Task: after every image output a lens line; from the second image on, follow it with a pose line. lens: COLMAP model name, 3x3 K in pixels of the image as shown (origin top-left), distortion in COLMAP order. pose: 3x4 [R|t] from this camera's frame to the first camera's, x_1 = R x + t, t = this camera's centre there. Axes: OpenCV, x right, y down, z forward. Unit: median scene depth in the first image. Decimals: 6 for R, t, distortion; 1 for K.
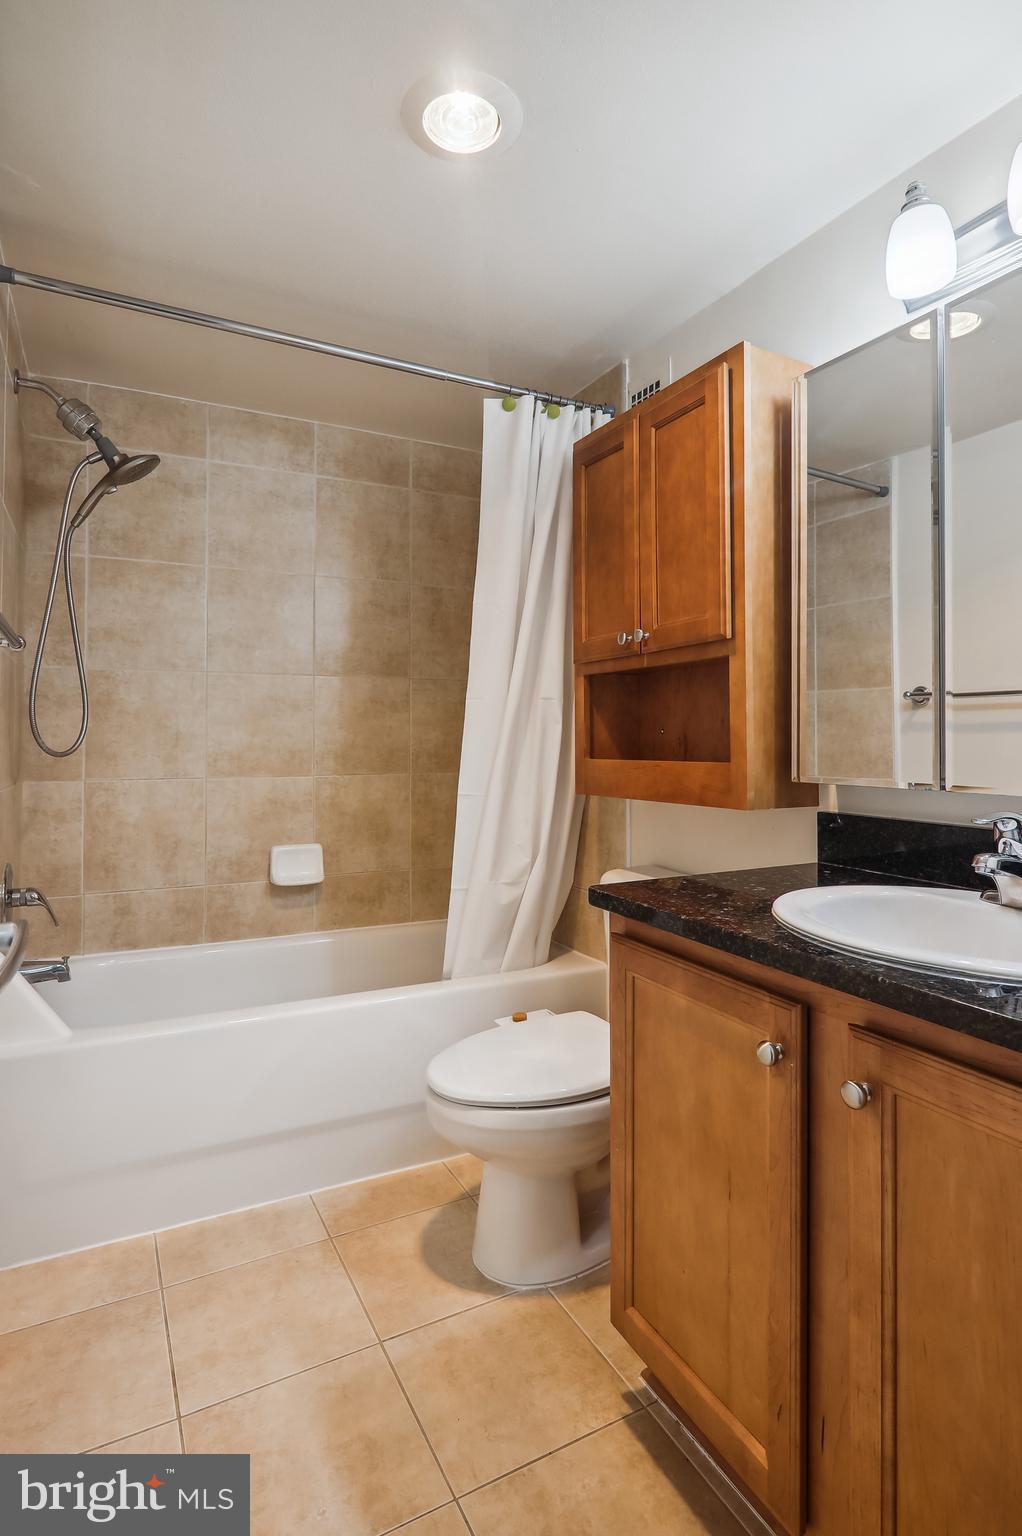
lens RADIAL K [[779.9, 0, 493.7], [0, 779.9, 706.2], [0, 0, 1]] dist [0.004438, -0.001382]
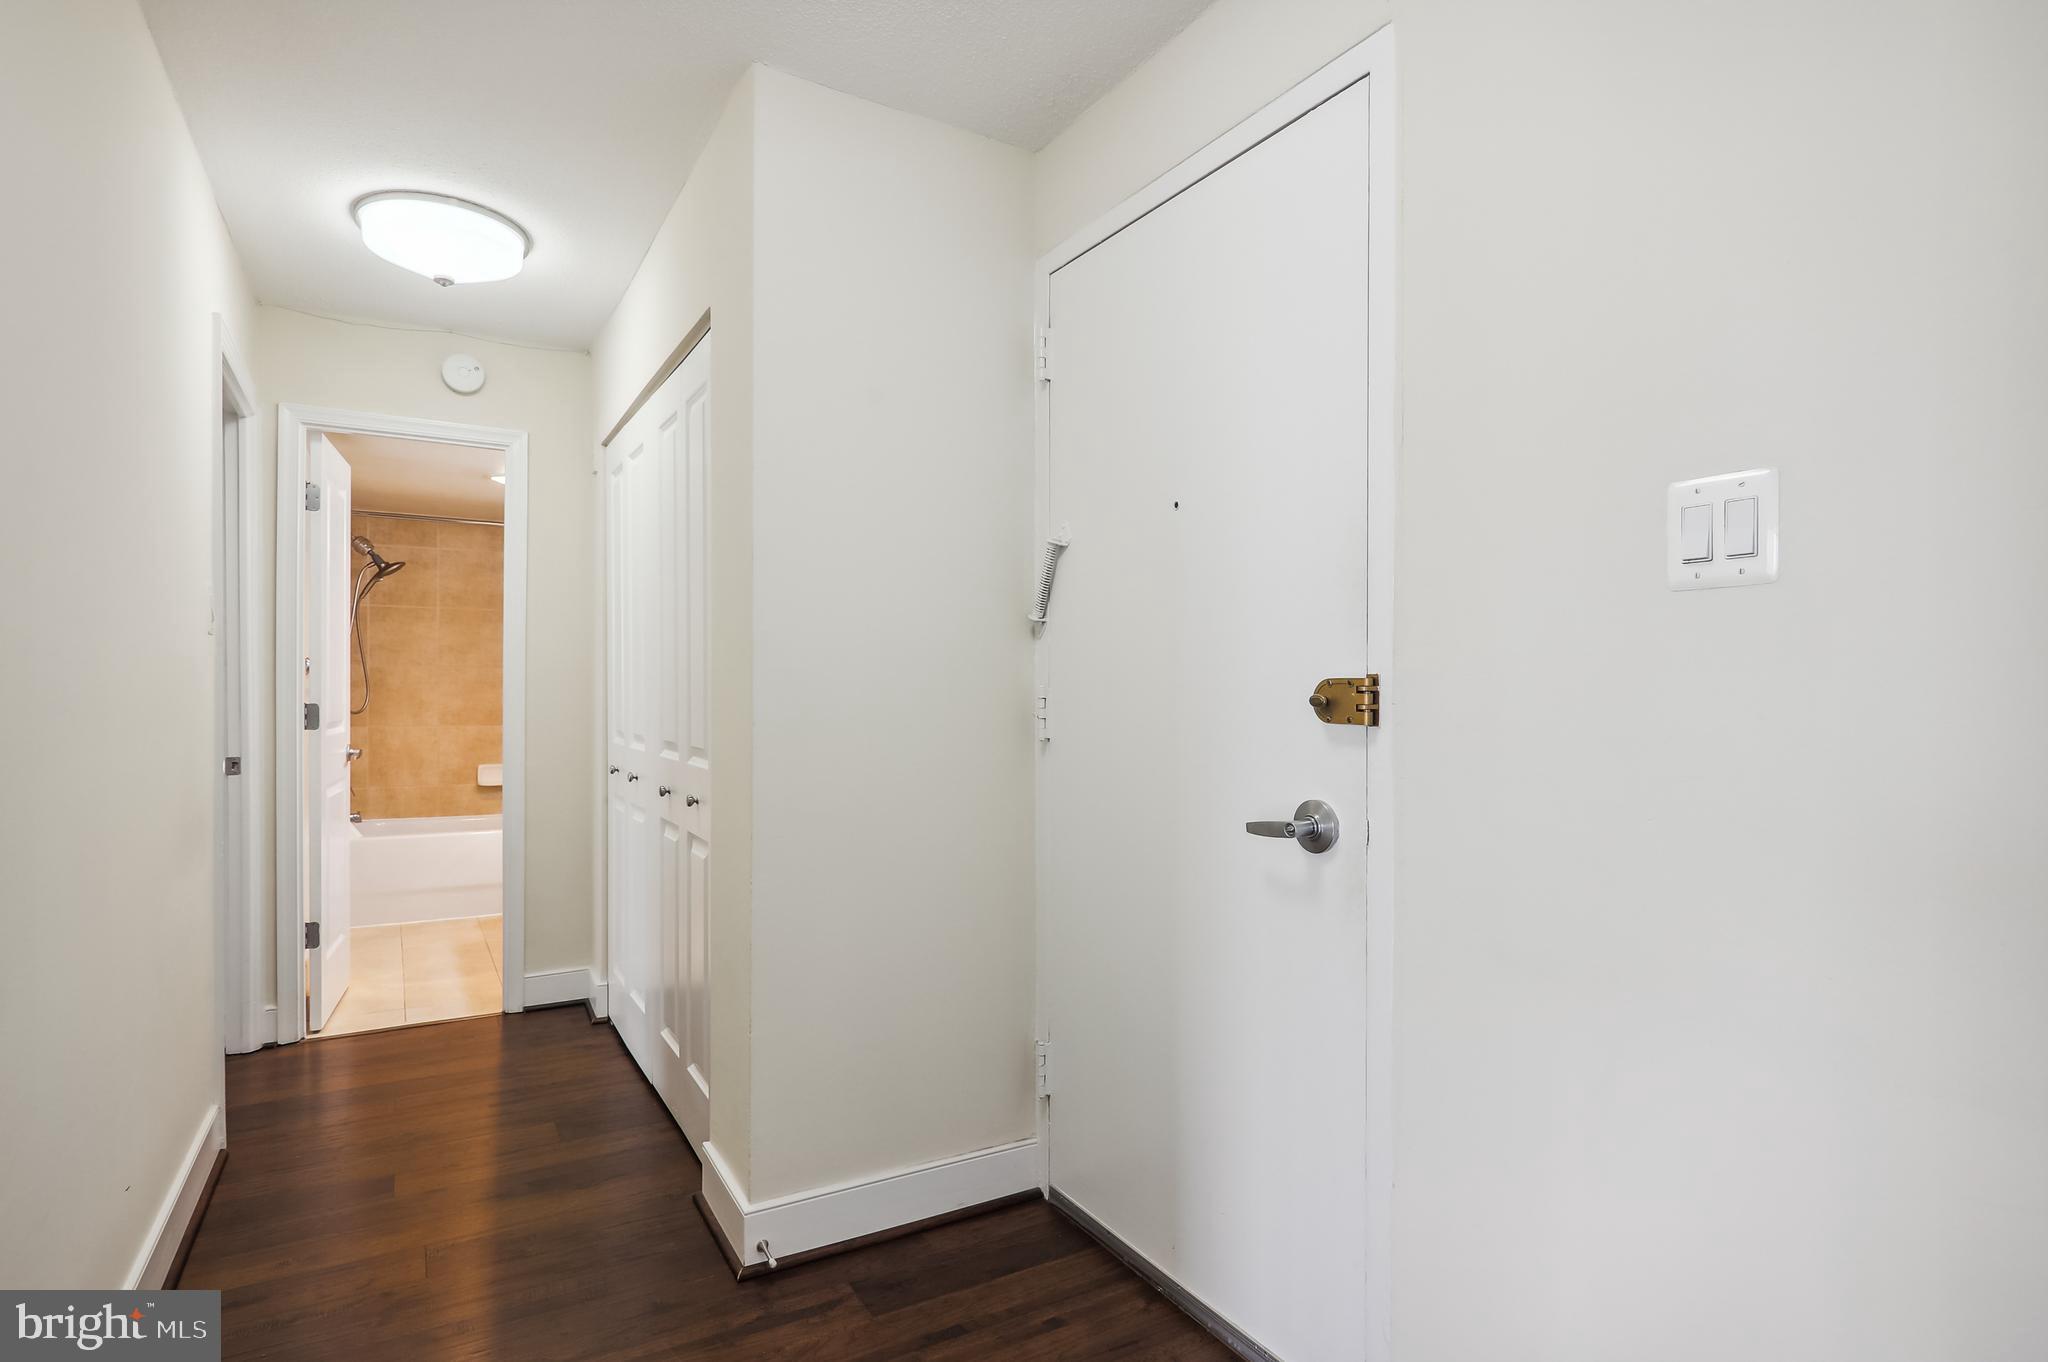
lens RADIAL K [[1039.8, 0, 1001.6], [0, 1039.8, 679.2], [0, 0, 1]] dist [0.004438, -0.001382]
pose [[0.998261, -0.005462, 0.058700, 0.851321], [0.005083, 0.999965, 0.006613, -0.026803], [-0.058734, -0.006303, 0.998254, -1.590867]]
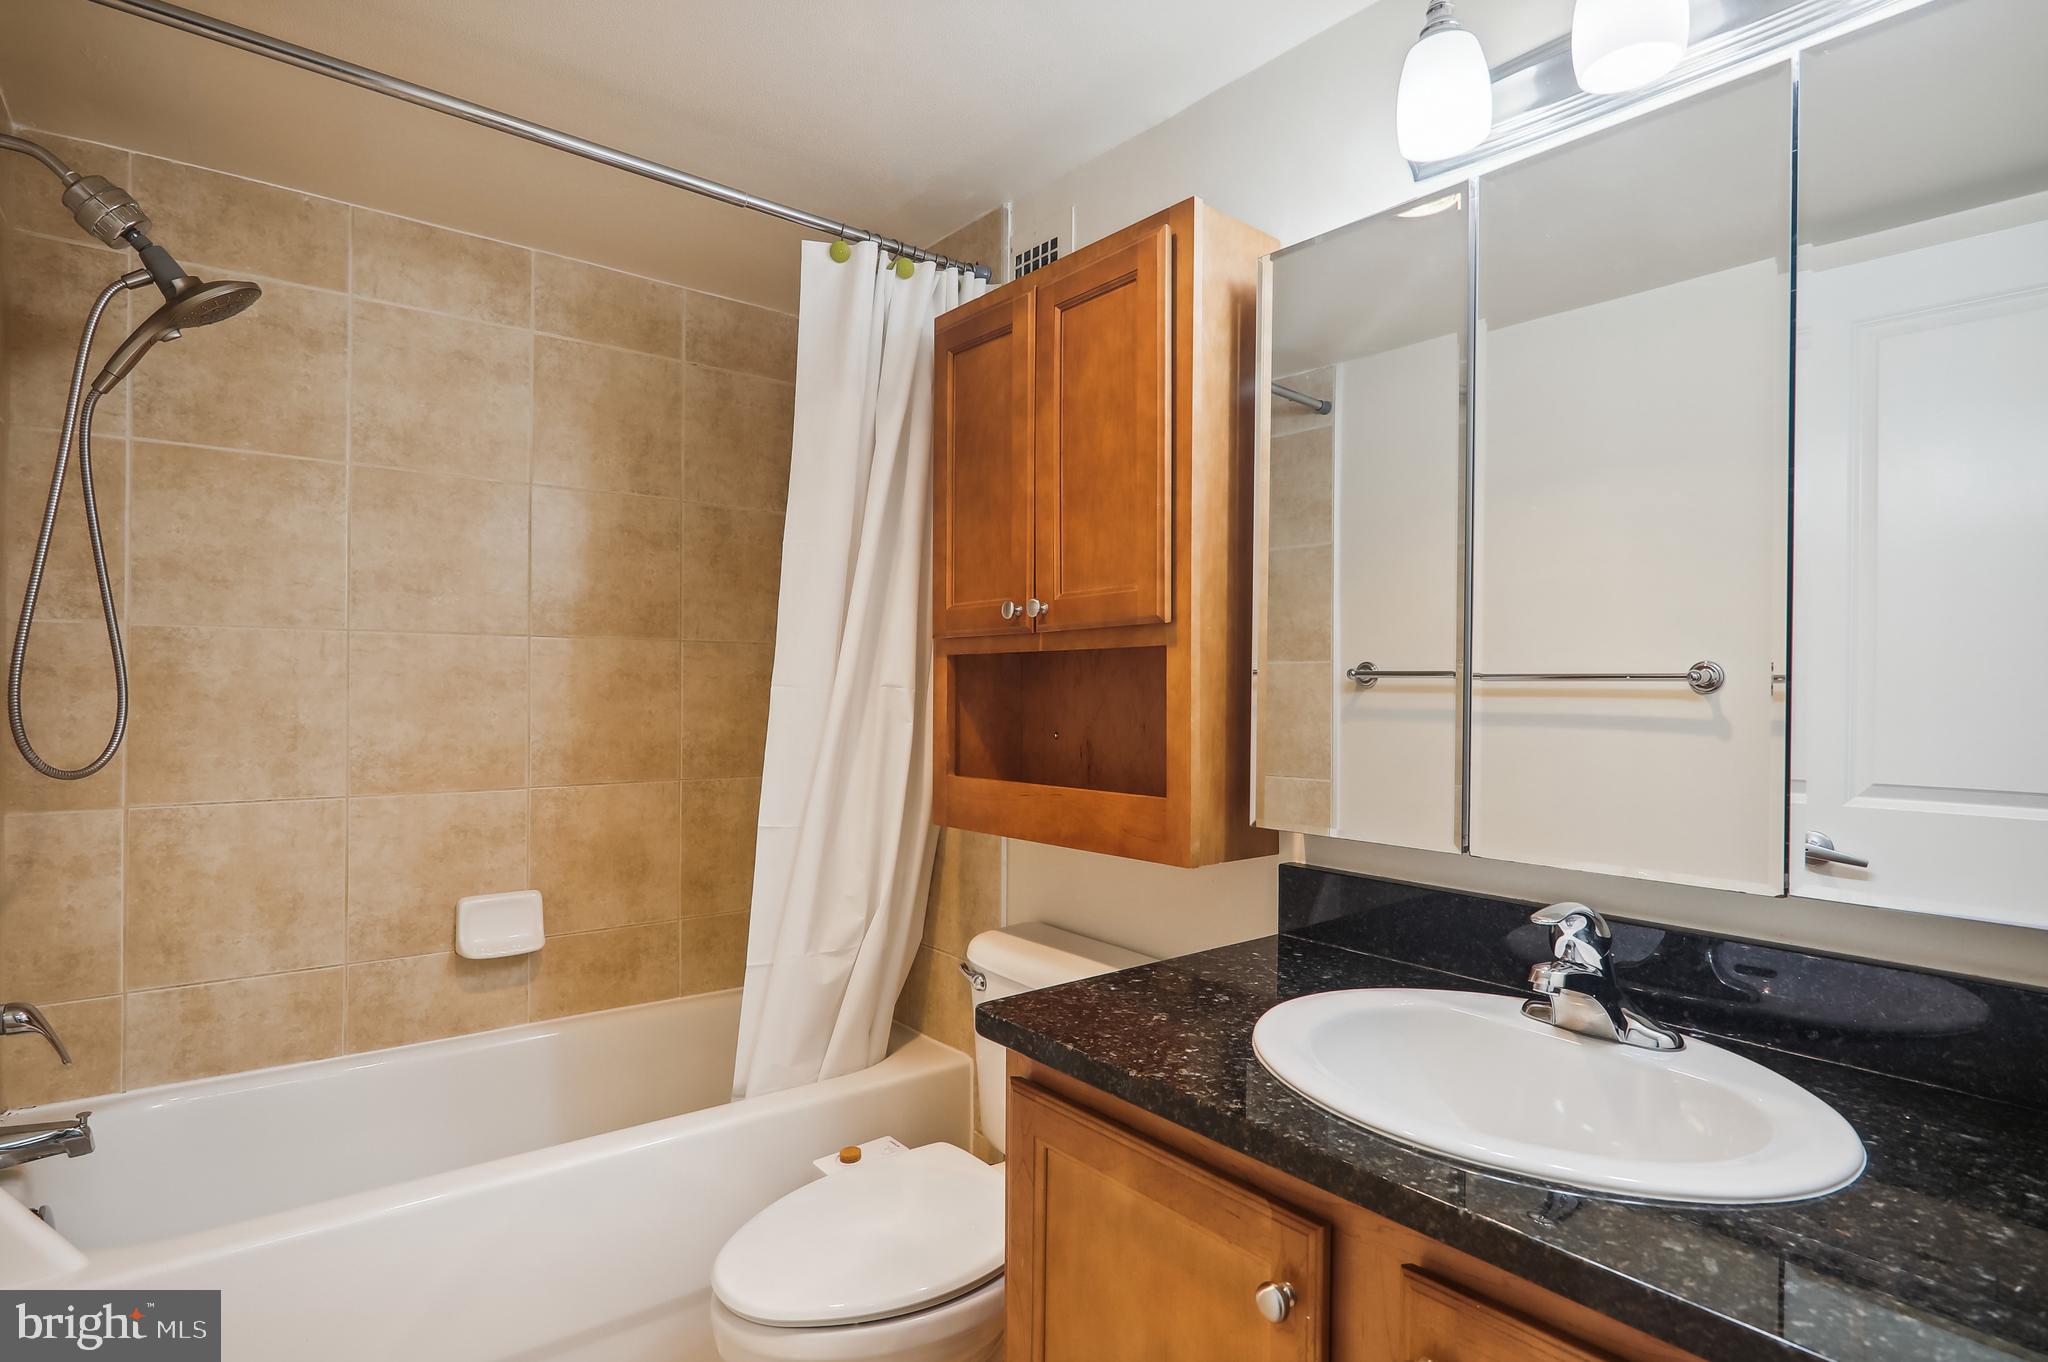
lens RADIAL K [[1039.8, 0, 1007.3], [0, 1039.8, 673.5], [0, 0, 1]] dist [0.004438, -0.001382]
pose [[0.978995, 0.006921, 0.203768, -0.015969], [-0.010601, 0.999800, 0.016978, -0.030982], [-0.203609, -0.018781, 0.978872, 0.064957]]
